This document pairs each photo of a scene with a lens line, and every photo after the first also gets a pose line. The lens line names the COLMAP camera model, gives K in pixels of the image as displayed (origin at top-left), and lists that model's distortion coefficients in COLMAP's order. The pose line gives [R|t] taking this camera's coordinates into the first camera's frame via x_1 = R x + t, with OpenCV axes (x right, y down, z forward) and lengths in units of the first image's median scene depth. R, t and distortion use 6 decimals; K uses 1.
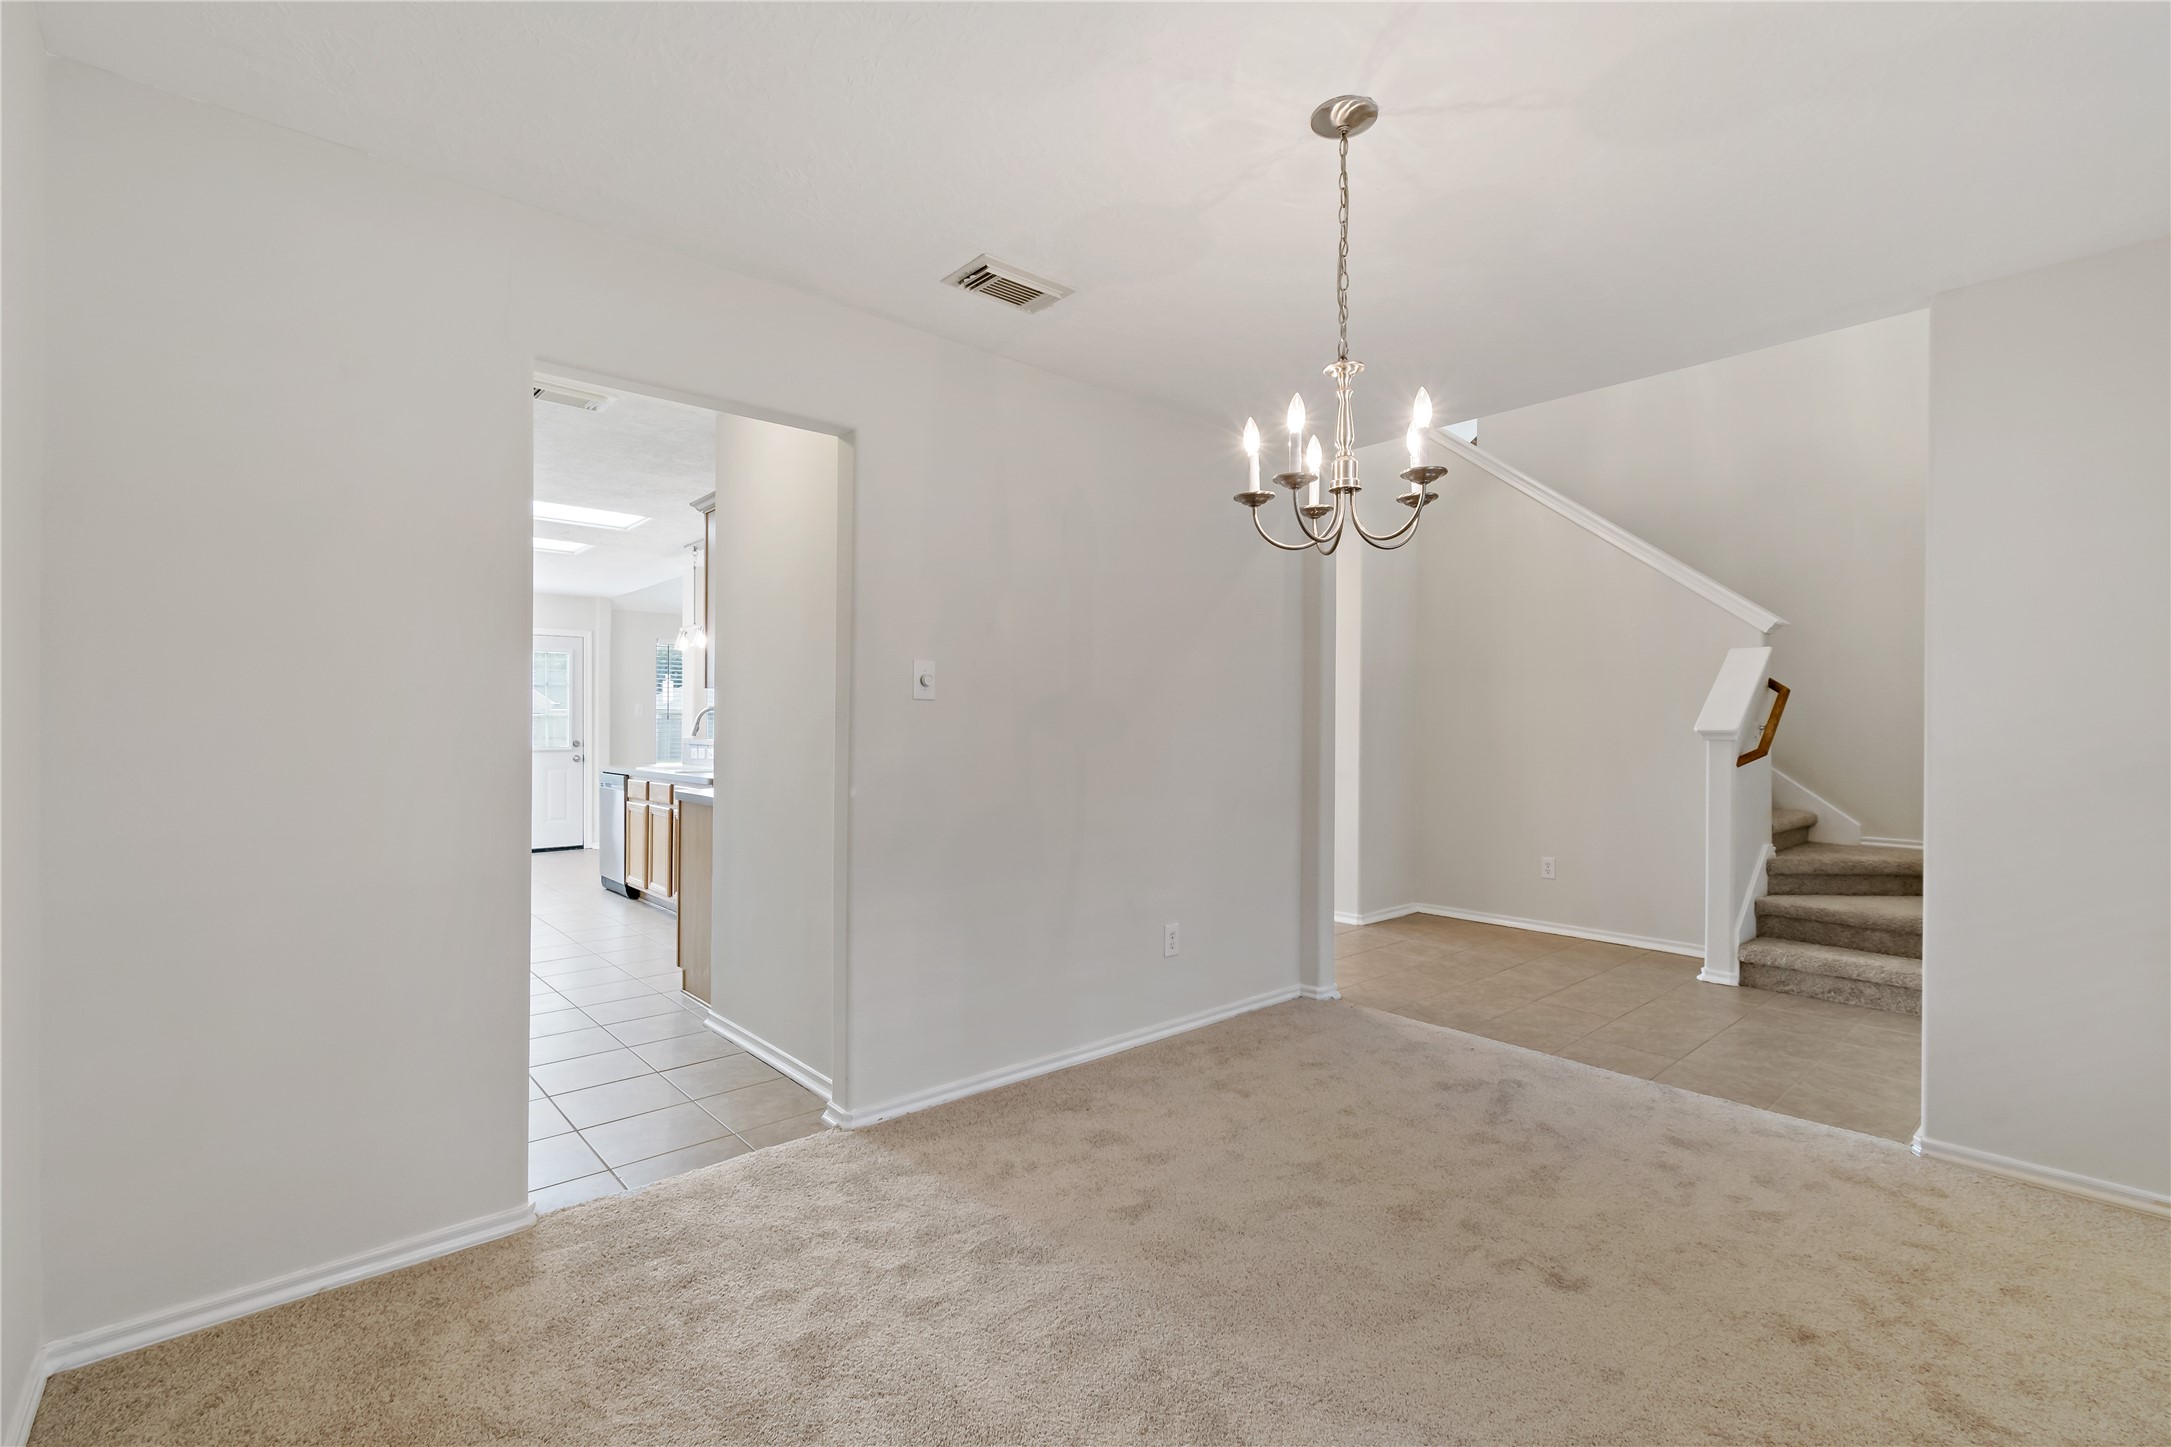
lens RADIAL K [[976.2, 0, 1085.5], [0, 976.2, 723.5], [0, 0, 1]] dist [0.002474, 0.000336]
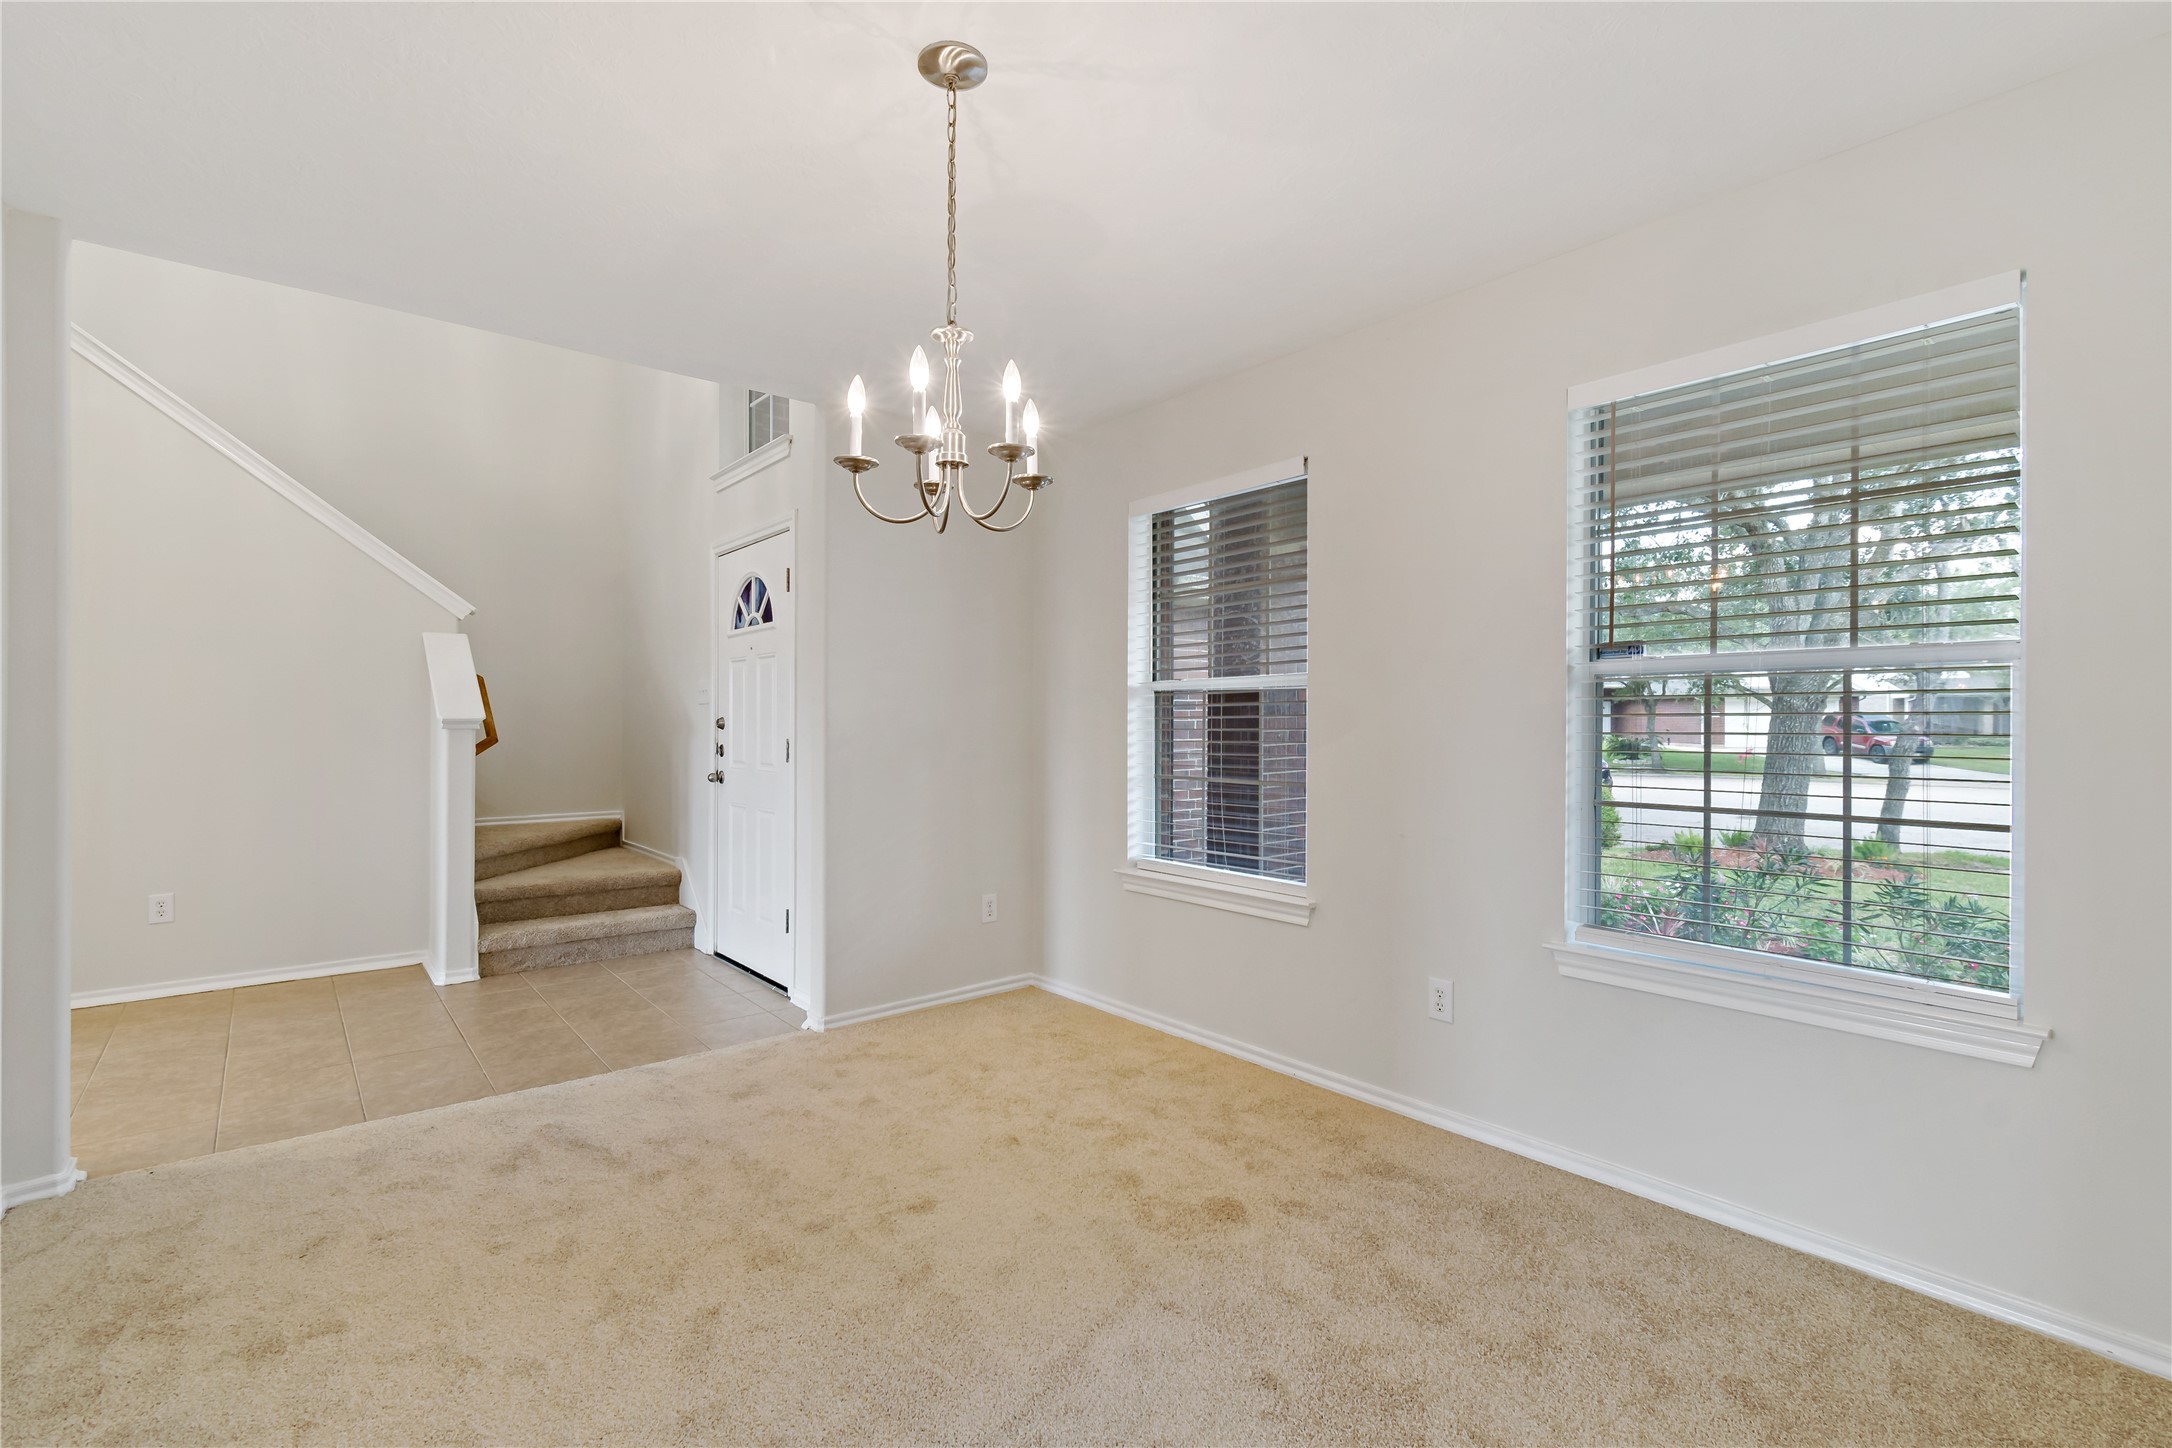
lens RADIAL K [[976.6, 0, 1086.0], [0, 976.6, 724.0], [0, 0, 1]] dist [0.002474, 0.000336]
pose [[0.025376, -0.007990, 0.999646, -0.399895], [-0.003447, 0.999961, 0.008080, 0.003923], [-0.999672, -0.003651, 0.025347, 0.500544]]
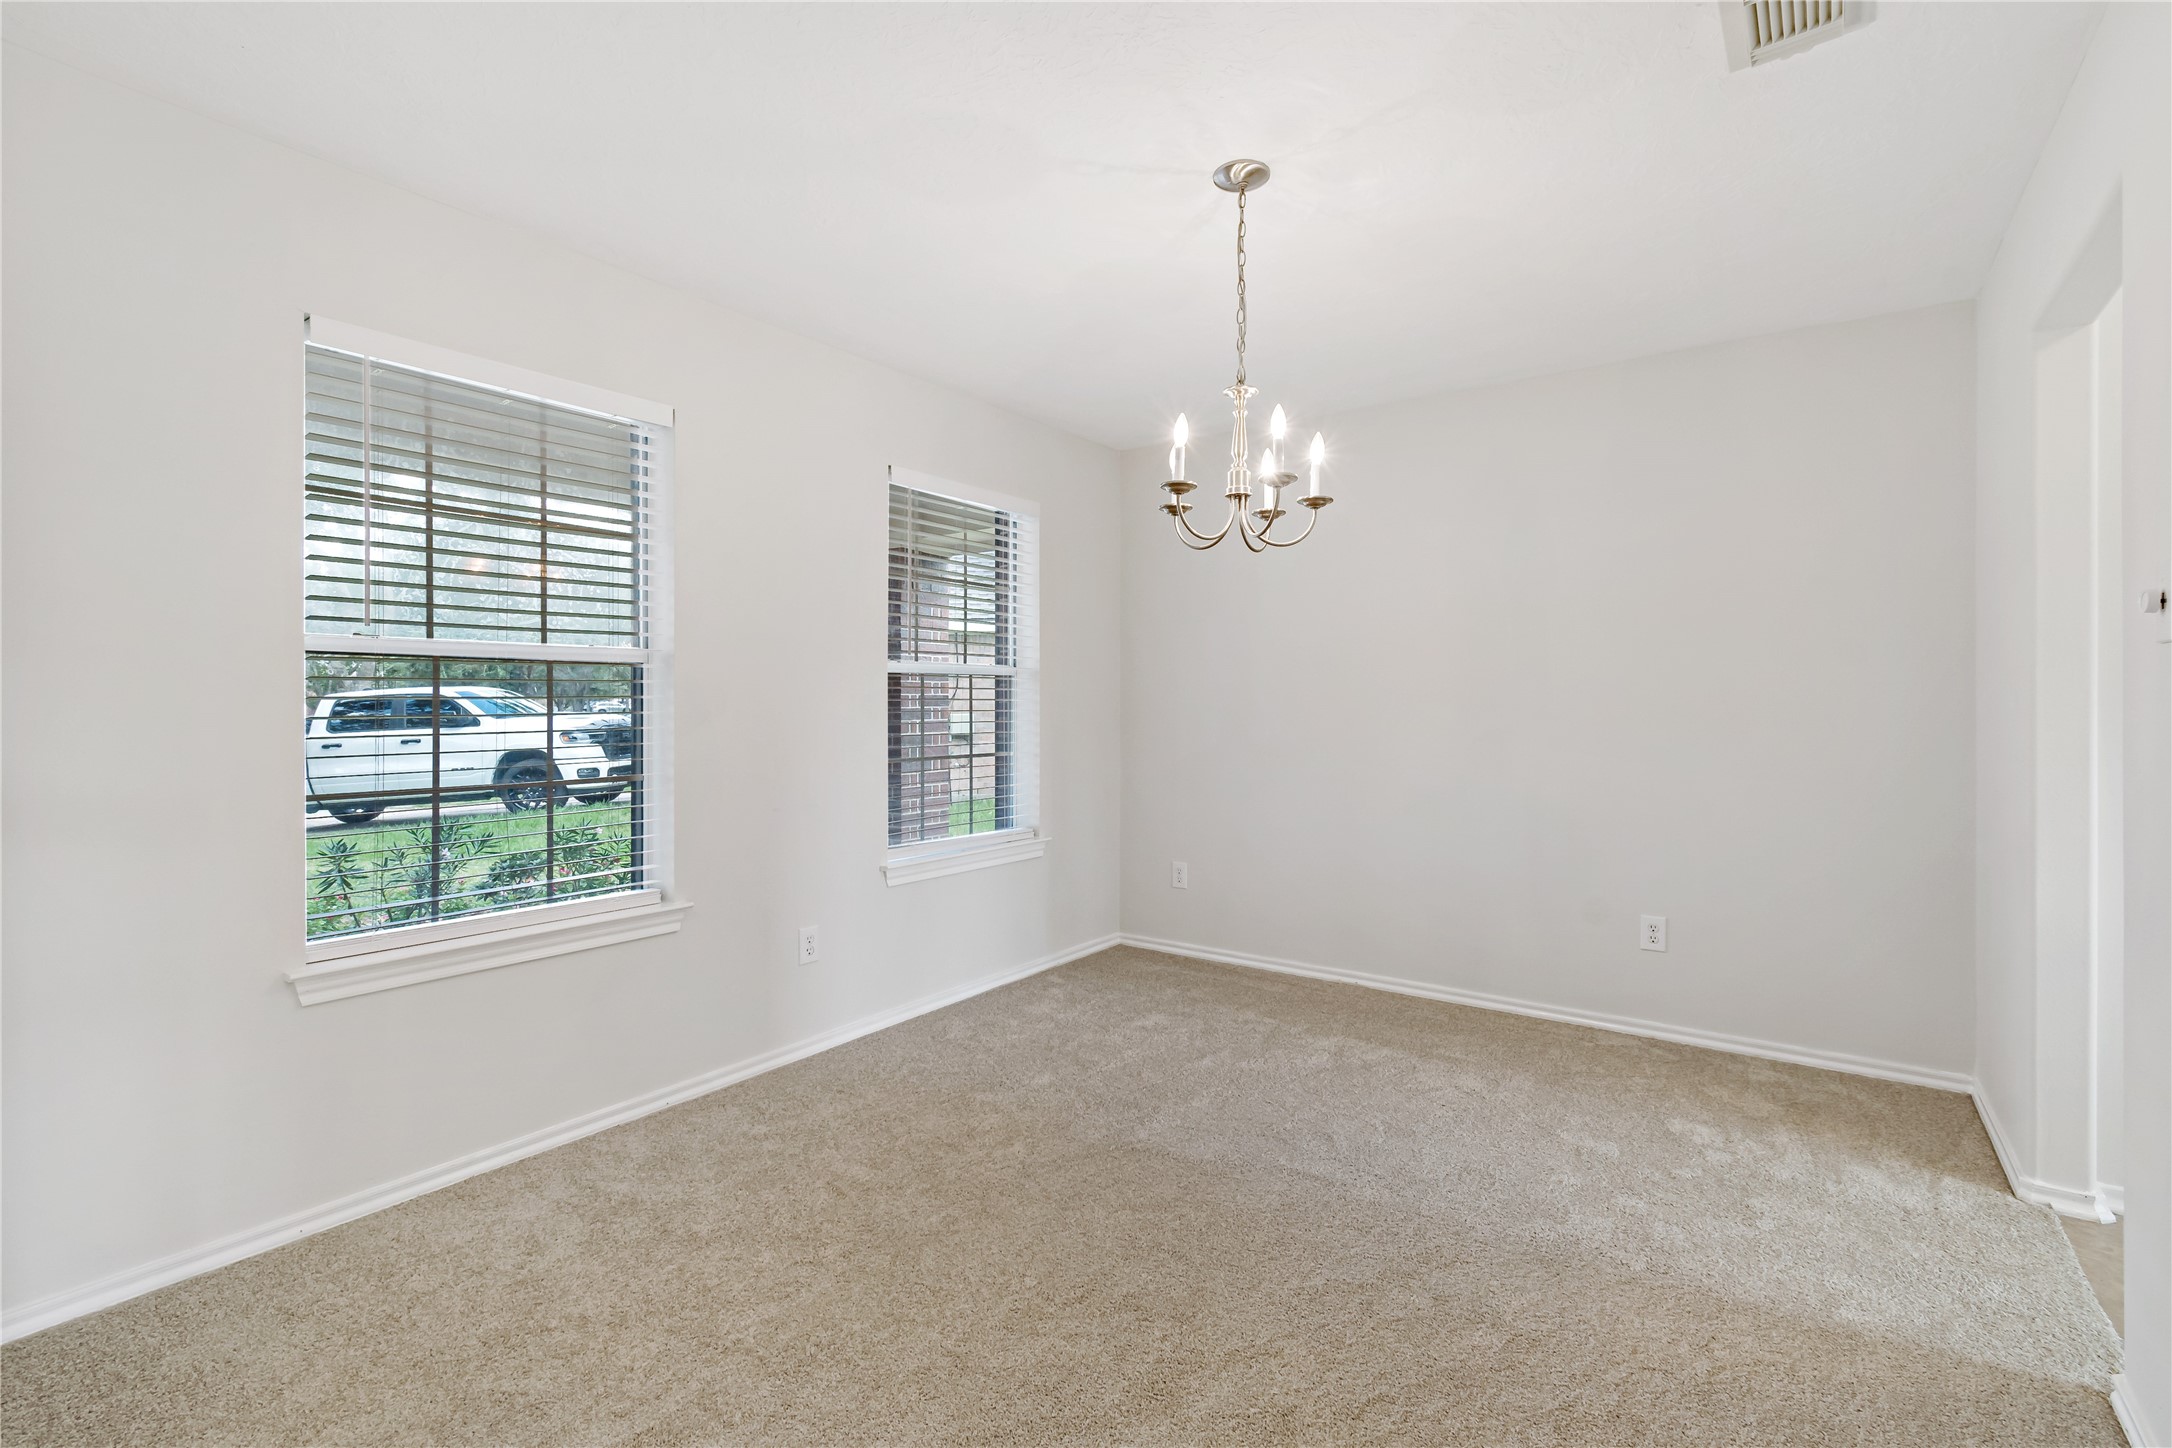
lens RADIAL K [[967.3, 0, 1082.4], [0, 967.3, 711.6], [0, 0, 1]] dist [-0.000422, -0.000098]
pose [[-0.979850, 0.001104, -0.199733, 0.409224], [-0.000274, 0.999976, 0.006871, 0.009500], [0.199736, 0.006787, -0.979826, 1.240829]]
